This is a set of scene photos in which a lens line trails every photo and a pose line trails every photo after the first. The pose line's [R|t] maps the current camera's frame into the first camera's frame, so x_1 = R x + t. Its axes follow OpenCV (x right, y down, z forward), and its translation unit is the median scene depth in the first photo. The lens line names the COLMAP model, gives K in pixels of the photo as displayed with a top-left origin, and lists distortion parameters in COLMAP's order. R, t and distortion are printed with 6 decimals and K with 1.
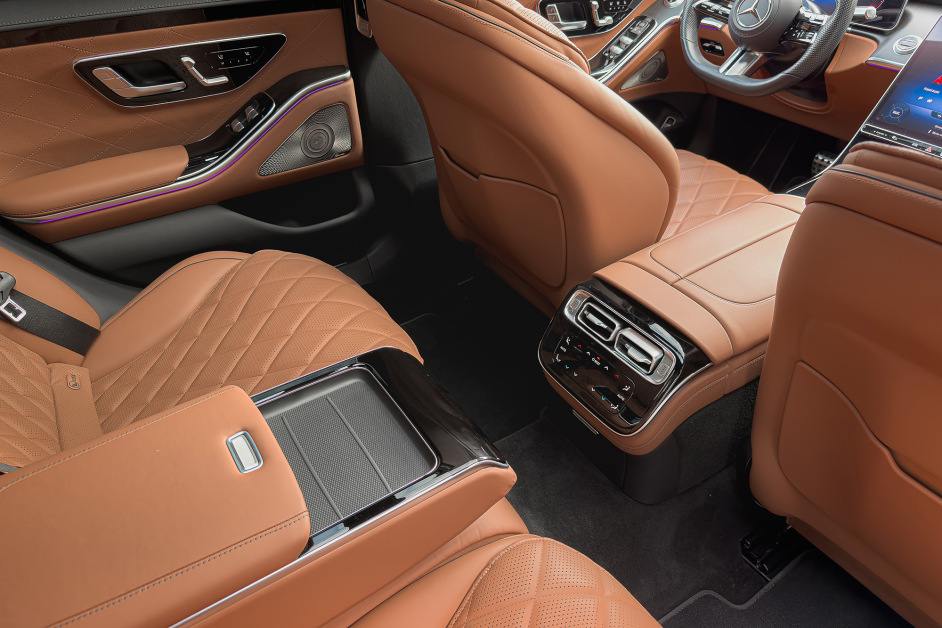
lens RADIAL K [[648.4, 0, 471.7], [0, 648.4, 302.9], [0, 0, 1]] dist [0.061418, -0.087337]
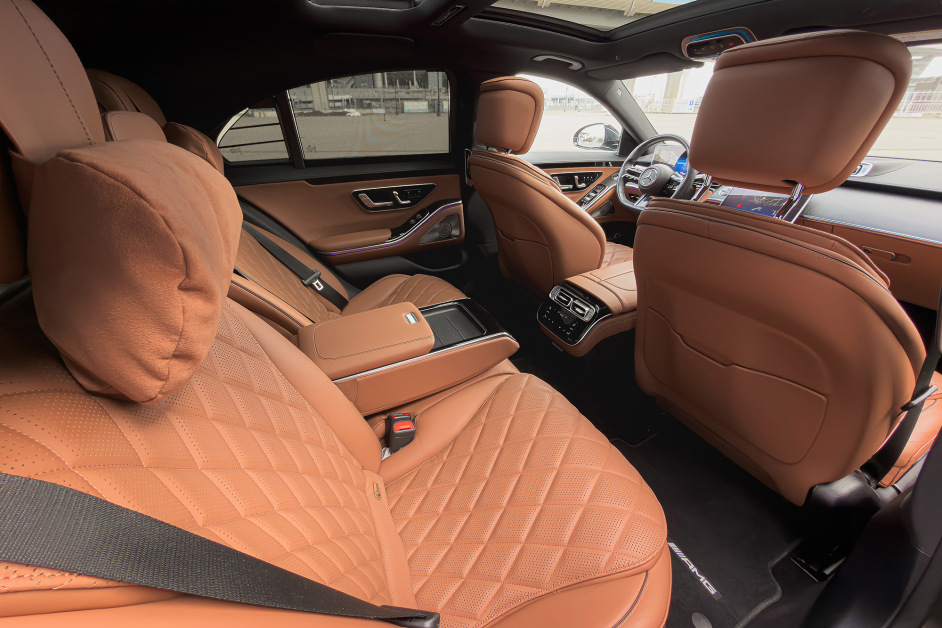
lens RADIAL K [[365.5, 0, 475.3], [0, 365.5, 297.8], [0, 0, 1]] dist [0.000037, 0.000049]
pose [[0.990652, 0.044303, -0.129016, 0.044764], [-0.063746, 0.986520, -0.150711, 0.185994], [0.120600, 0.157527, 0.980123, -0.209580]]
